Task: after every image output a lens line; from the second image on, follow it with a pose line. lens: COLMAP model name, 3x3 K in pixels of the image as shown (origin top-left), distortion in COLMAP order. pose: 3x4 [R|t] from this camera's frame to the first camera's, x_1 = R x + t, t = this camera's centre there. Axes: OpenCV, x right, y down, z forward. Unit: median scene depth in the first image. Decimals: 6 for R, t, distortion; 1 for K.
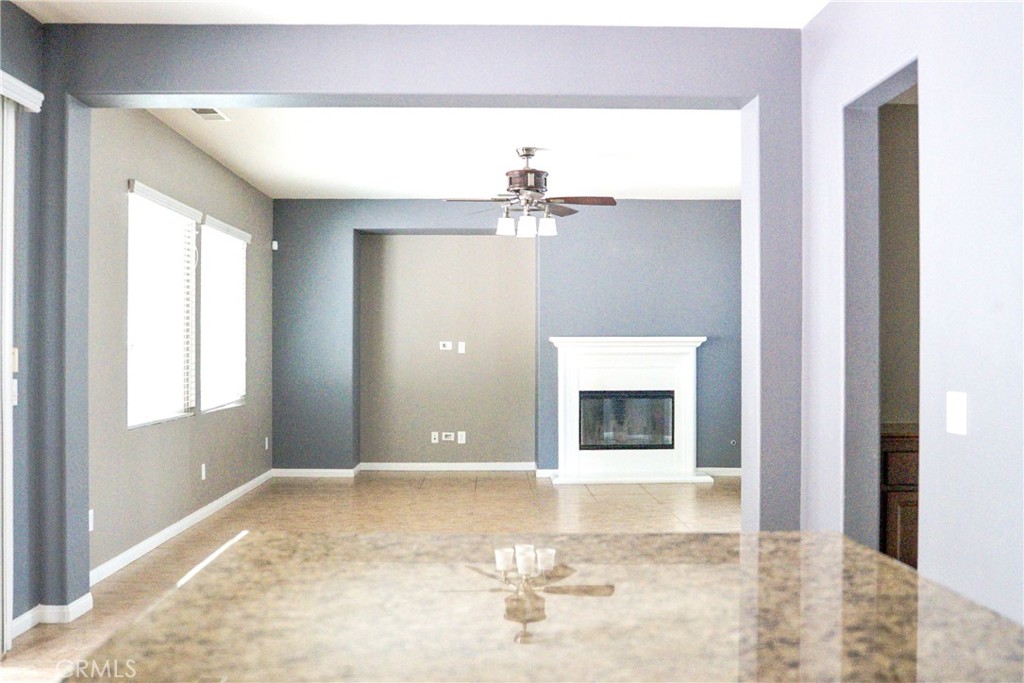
lens RADIAL K [[1077.5, 0, 509.8], [0, 1077.5, 340.6], [0, 0, 1]] dist [-0.109604, 0.000000]
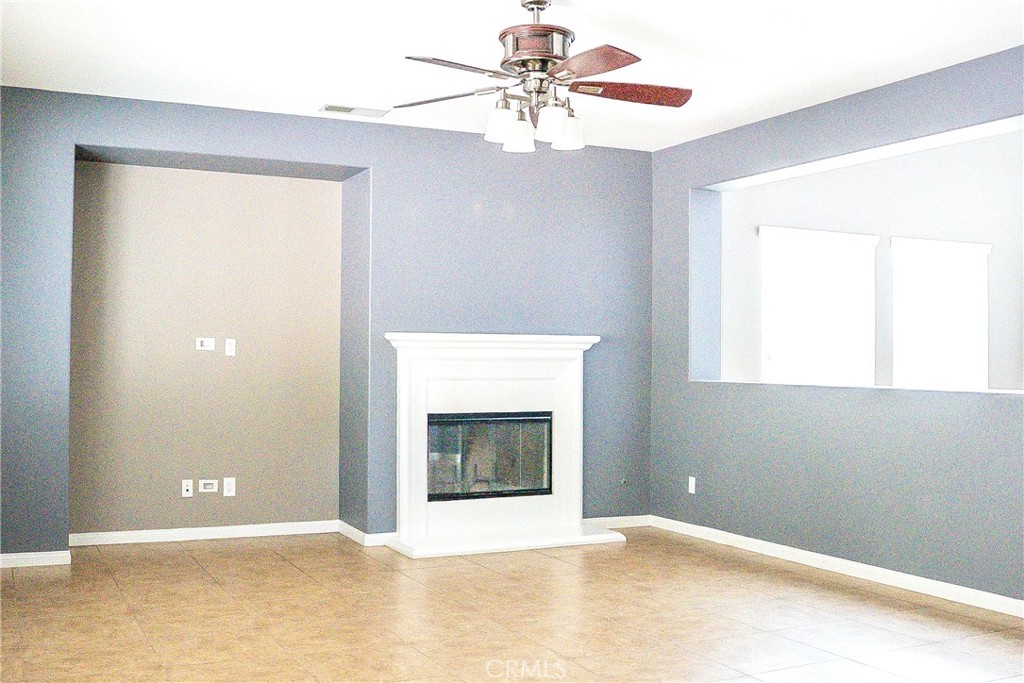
lens RADIAL K [[1077.5, 0, 514.7], [0, 1077.5, 345.9], [0, 0, 1]] dist [-0.109604, 0.000000]
pose [[0.906776, 0.013354, 0.421401, -0.168297], [-0.012109, 0.999911, -0.005631, 0.007684], [-0.421439, 0.000004, 0.906857, 0.368544]]
